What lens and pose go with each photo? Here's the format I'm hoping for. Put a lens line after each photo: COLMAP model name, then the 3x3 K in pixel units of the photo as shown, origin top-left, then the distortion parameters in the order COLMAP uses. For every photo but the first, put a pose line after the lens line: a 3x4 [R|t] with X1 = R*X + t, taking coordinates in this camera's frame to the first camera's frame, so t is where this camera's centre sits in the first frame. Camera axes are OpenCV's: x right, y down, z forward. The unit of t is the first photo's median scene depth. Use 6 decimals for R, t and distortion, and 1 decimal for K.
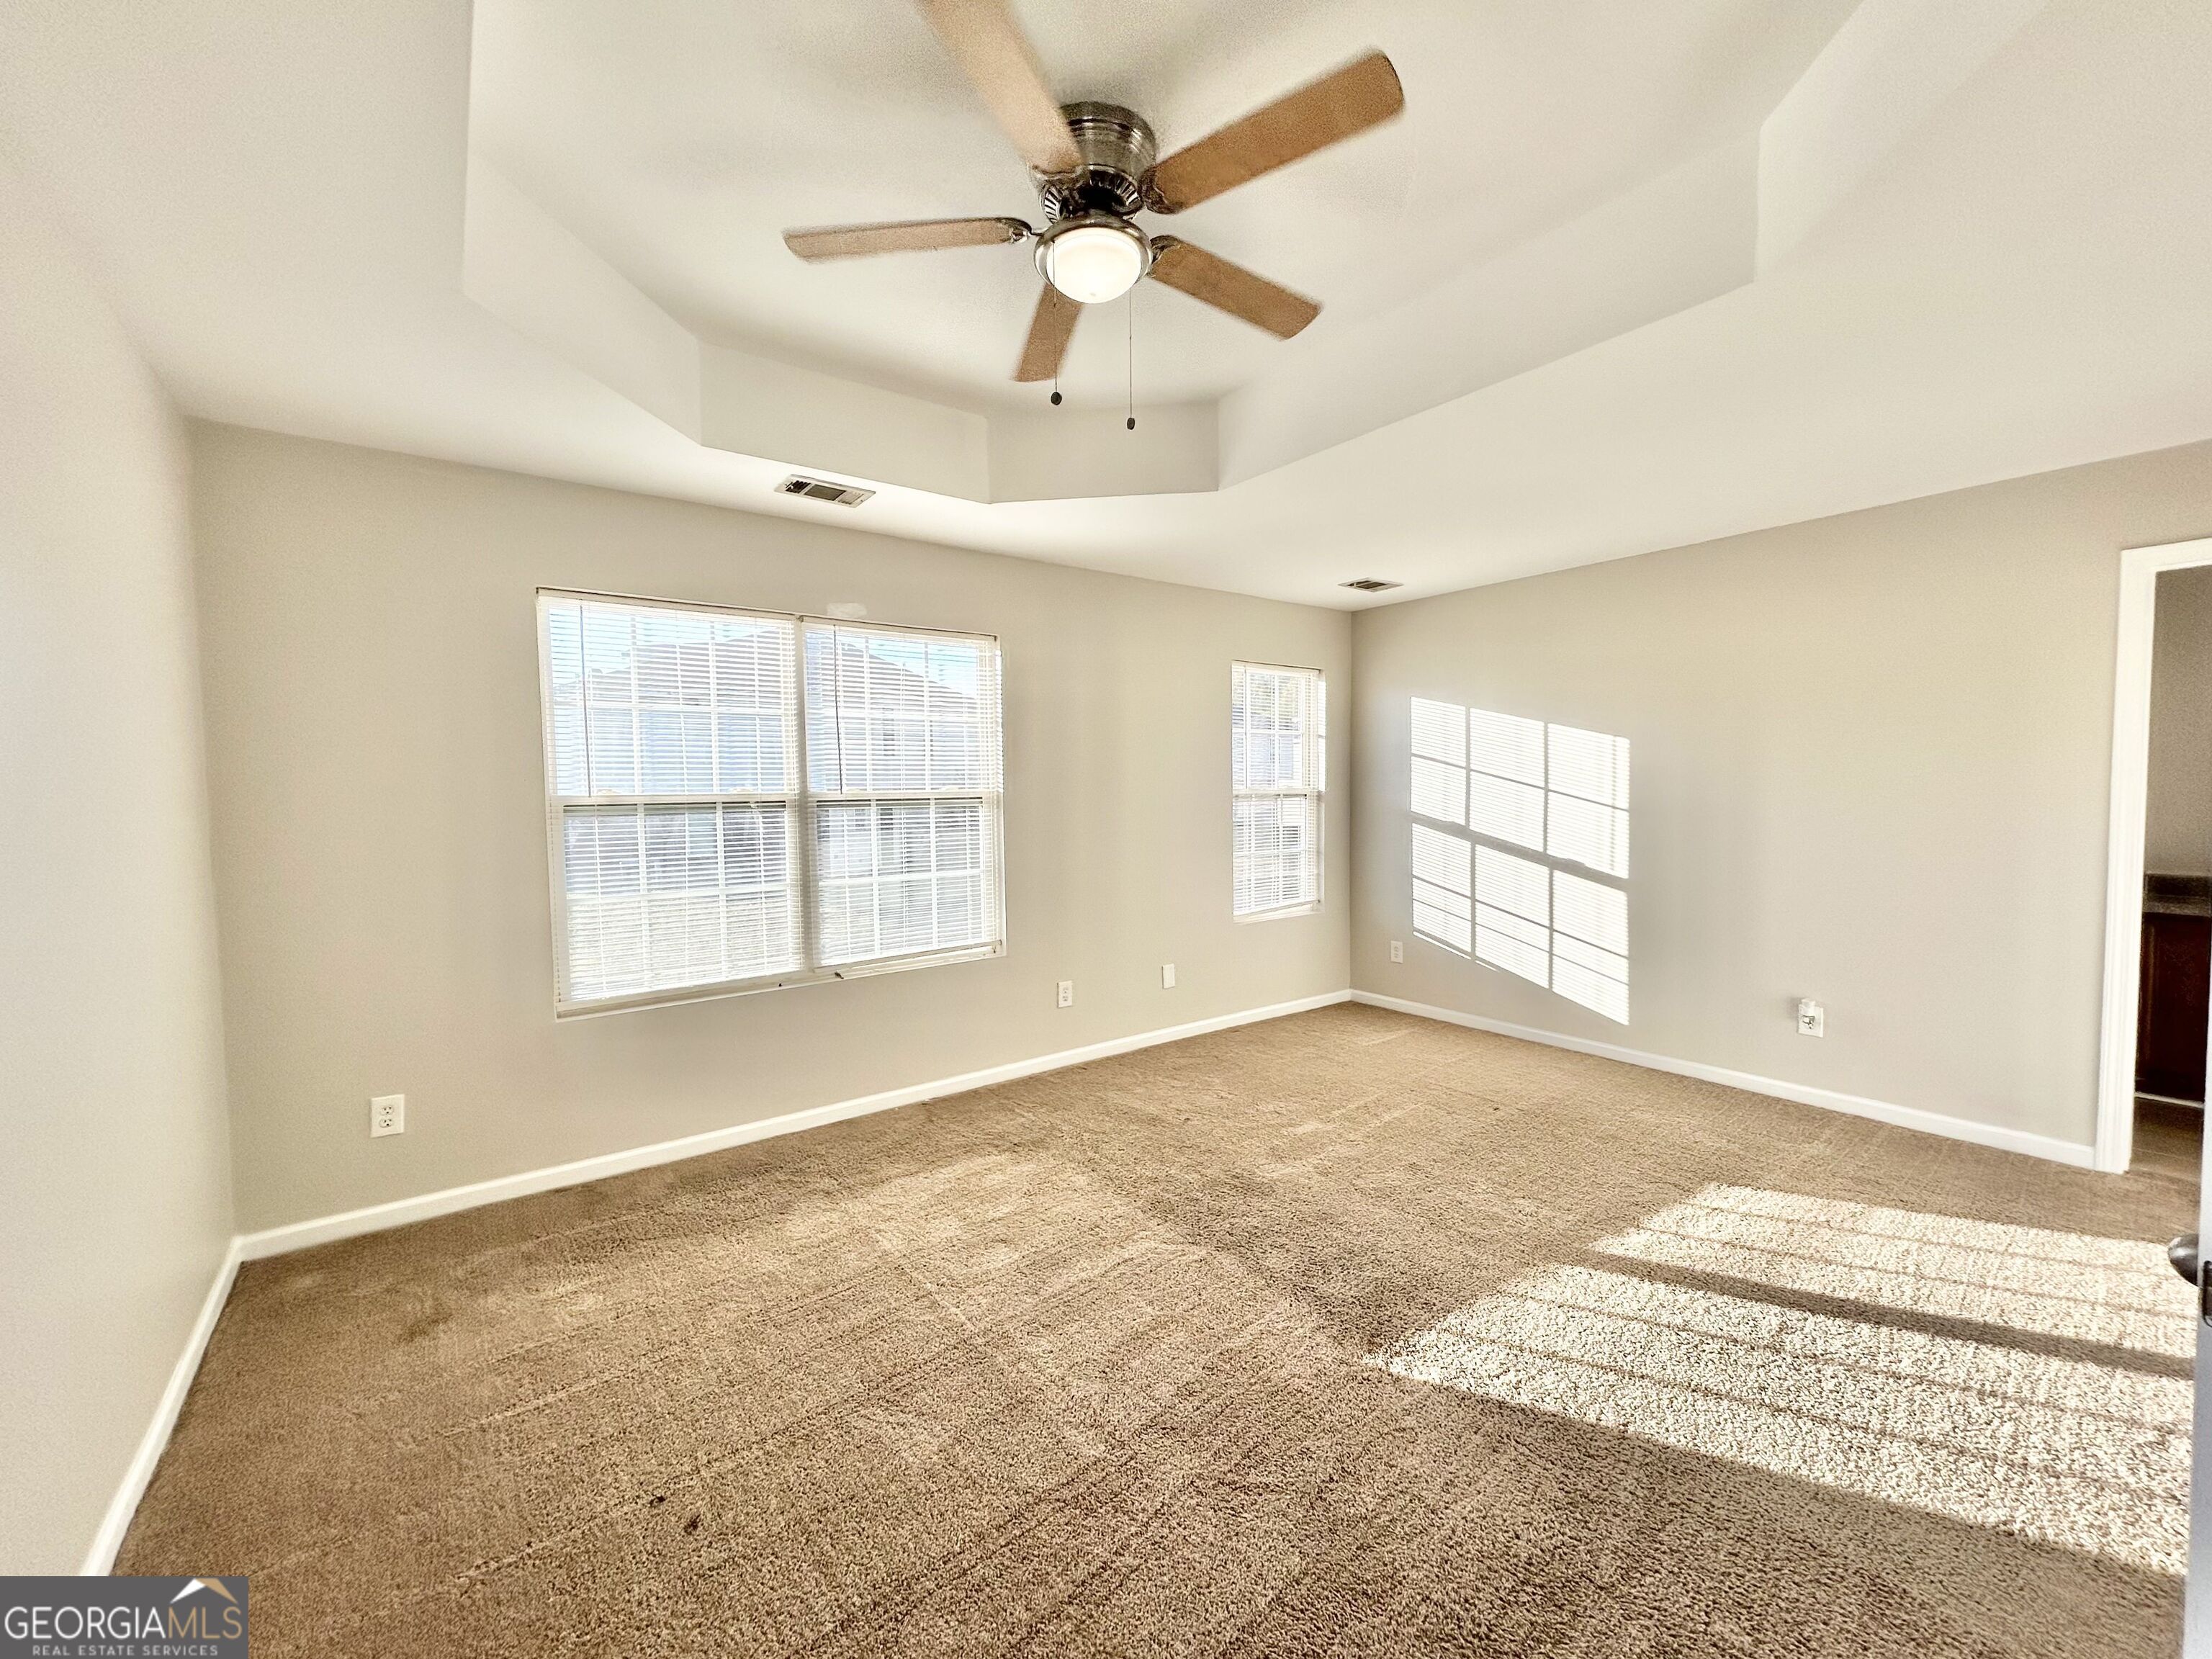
lens RADIAL K [[888.6, 0, 1097.2], [0, 888.6, 833.0], [0, 0, 1]] dist [0.002491, -0.000464]
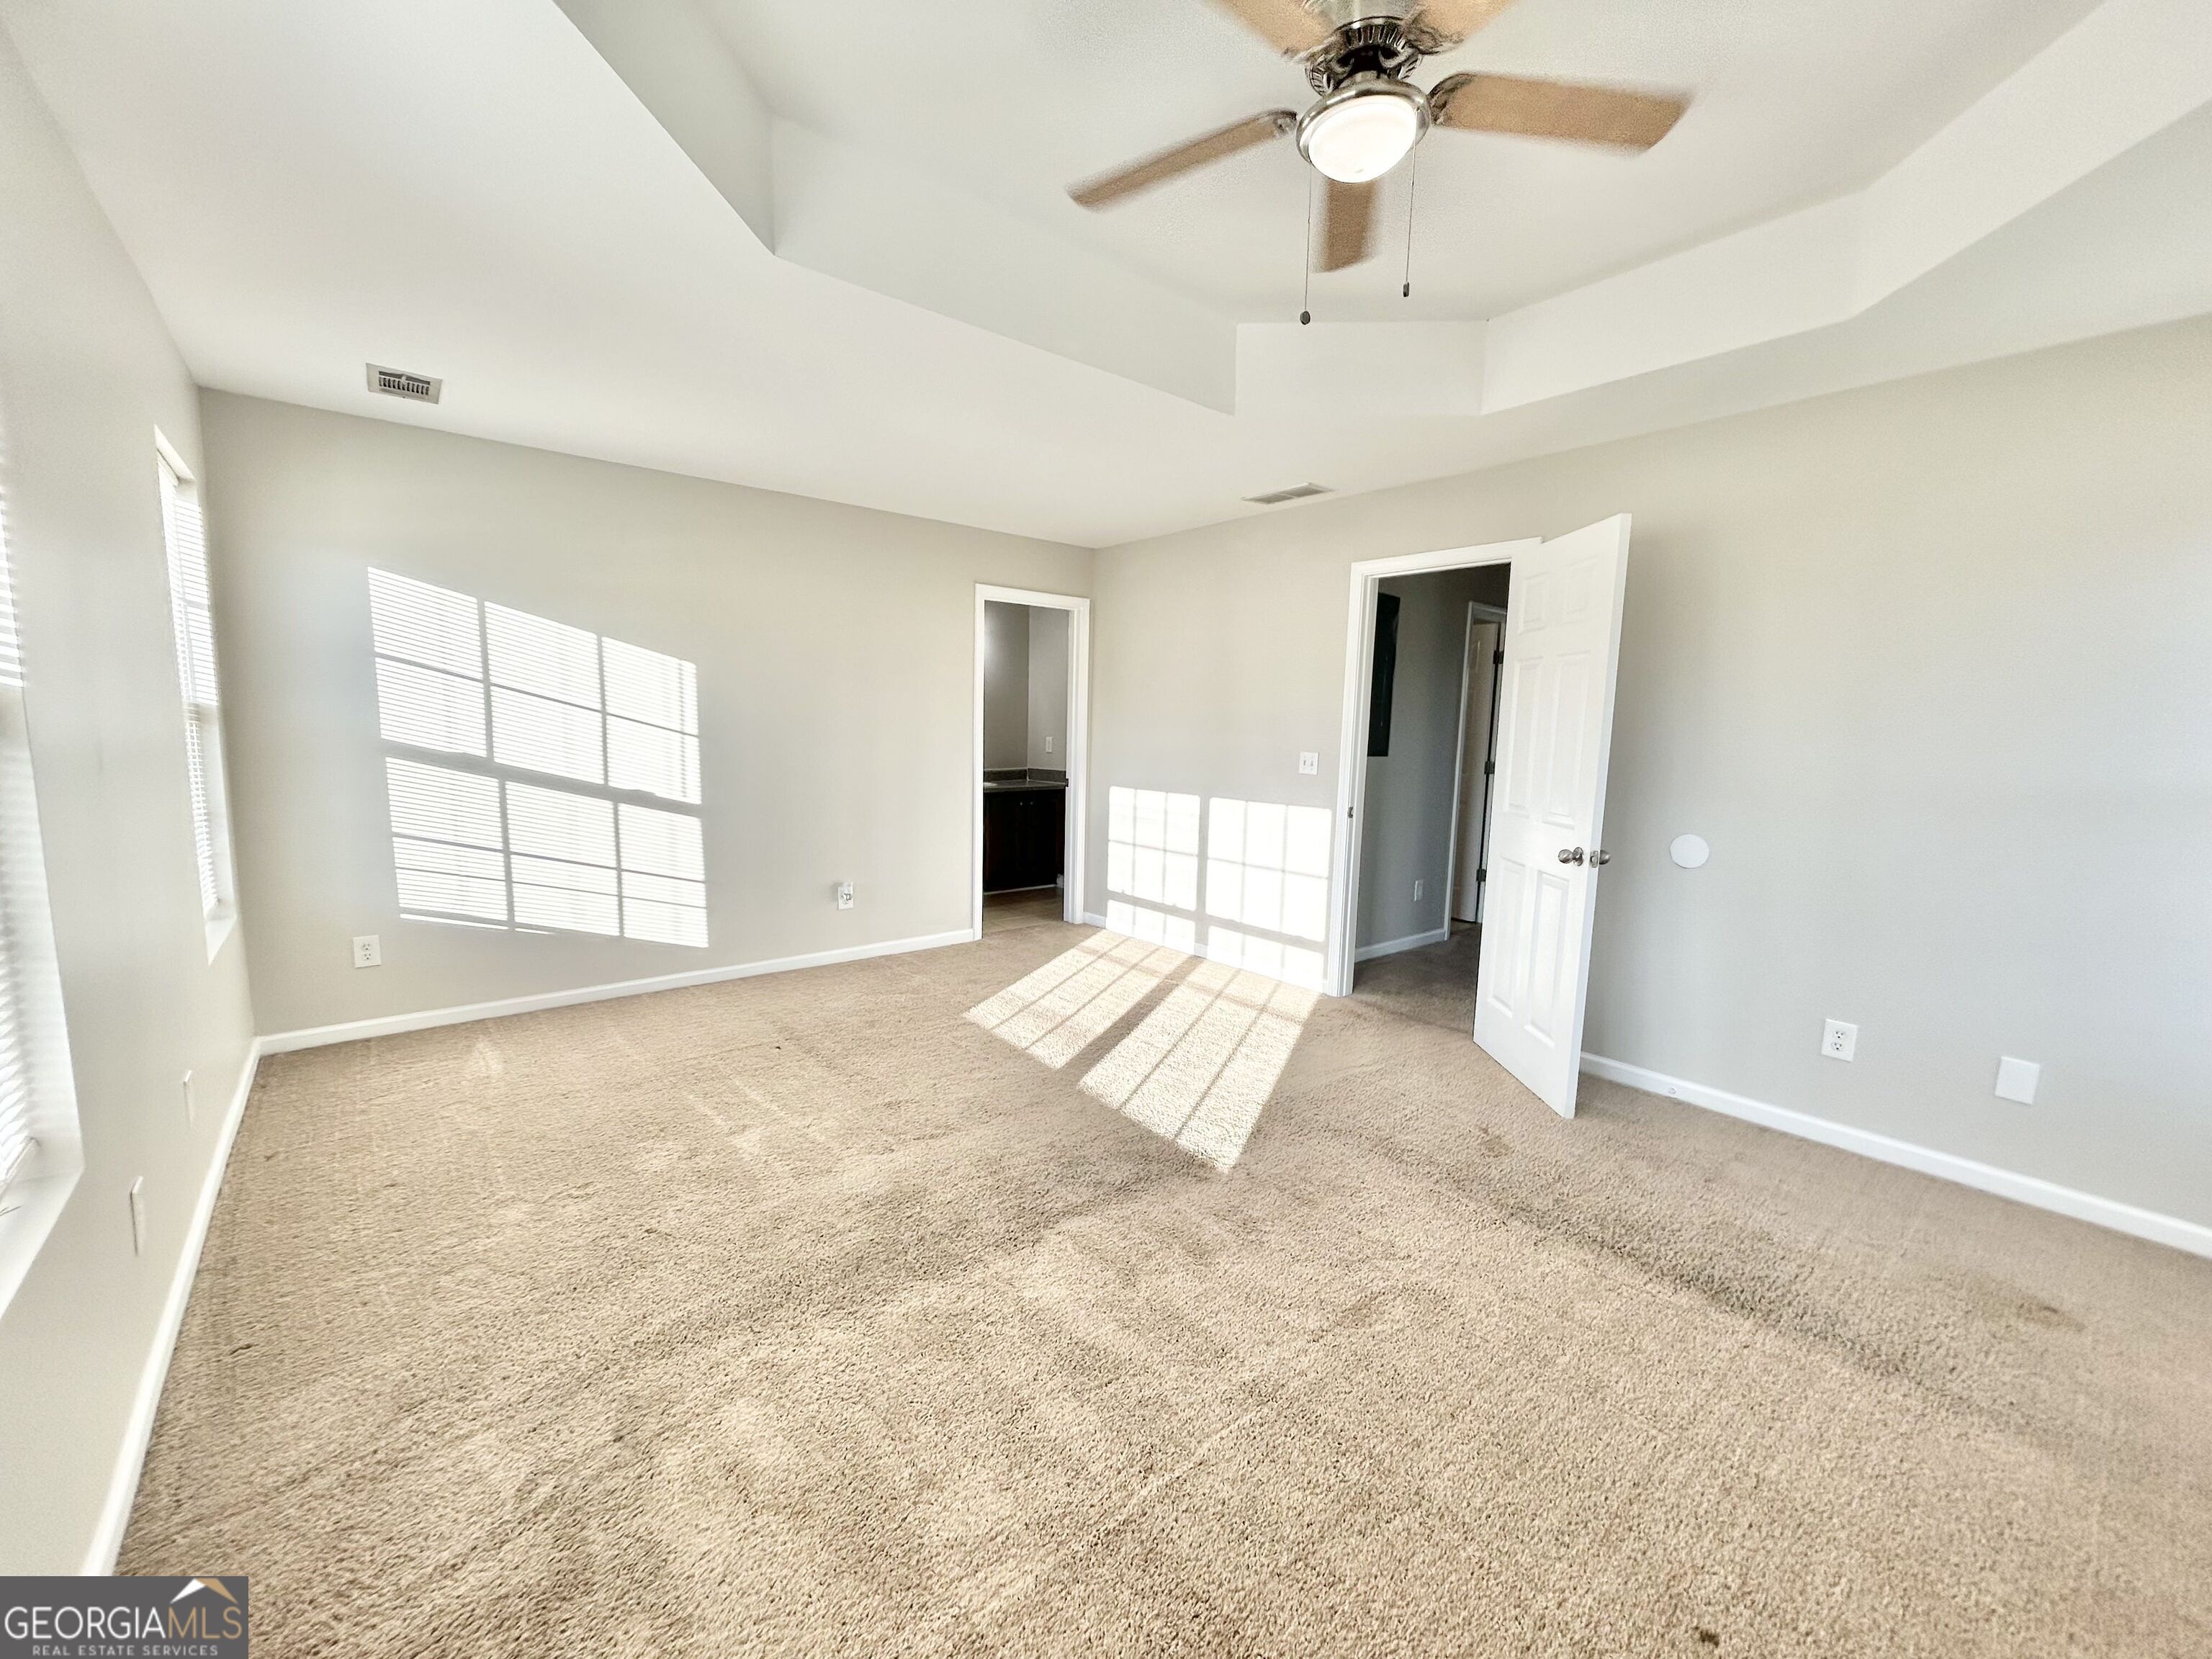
lens RADIAL K [[888.6, 0, 1102.8], [0, 888.6, 829.9], [0, 0, 1]] dist [0.002491, -0.000464]
pose [[-0.052519, -0.107064, 0.992864, -0.442075], [0.032021, 0.993544, 0.108831, -0.015231], [-0.998106, 0.037508, -0.048752, 0.606077]]
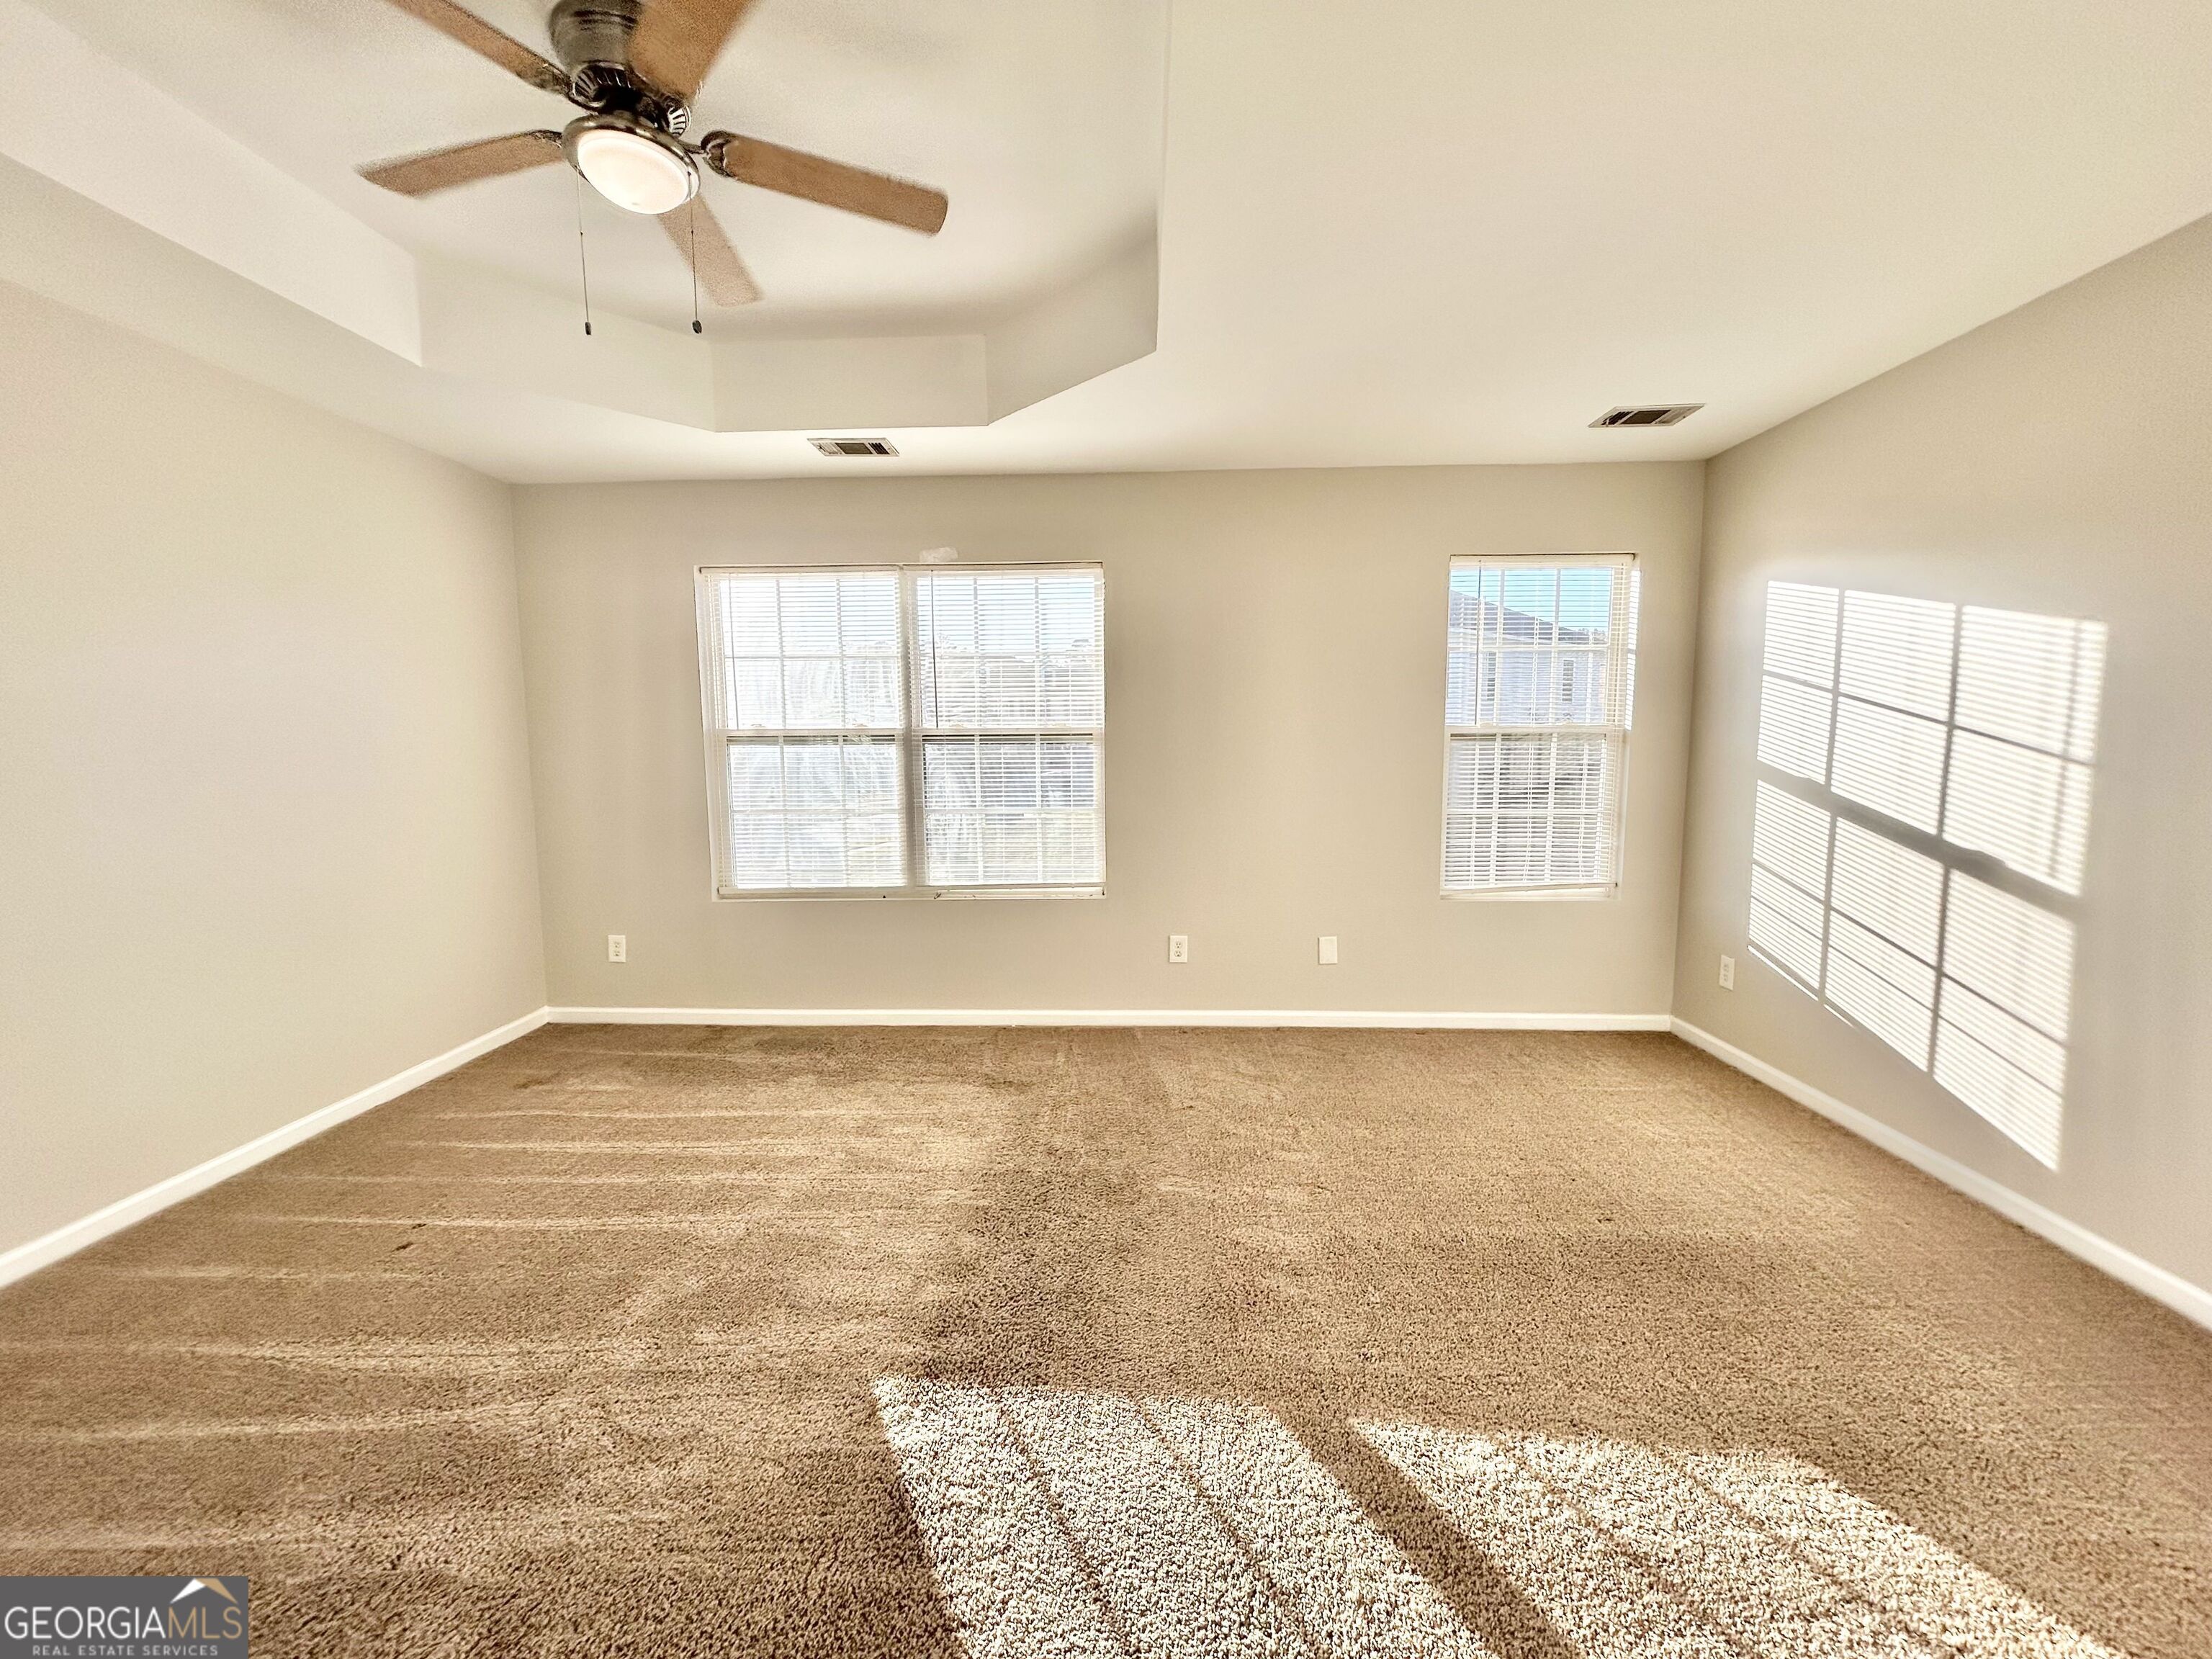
lens RADIAL K [[888.6, 0, 1100.8], [0, 888.6, 833.0], [0, 0, 1]] dist [0.002491, -0.000464]
pose [[0.781074, 0.073000, -0.620157, 0.479451], [-0.035219, 0.996712, 0.072968, -0.003456], [0.623445, -0.035152, 0.781077, 0.243156]]
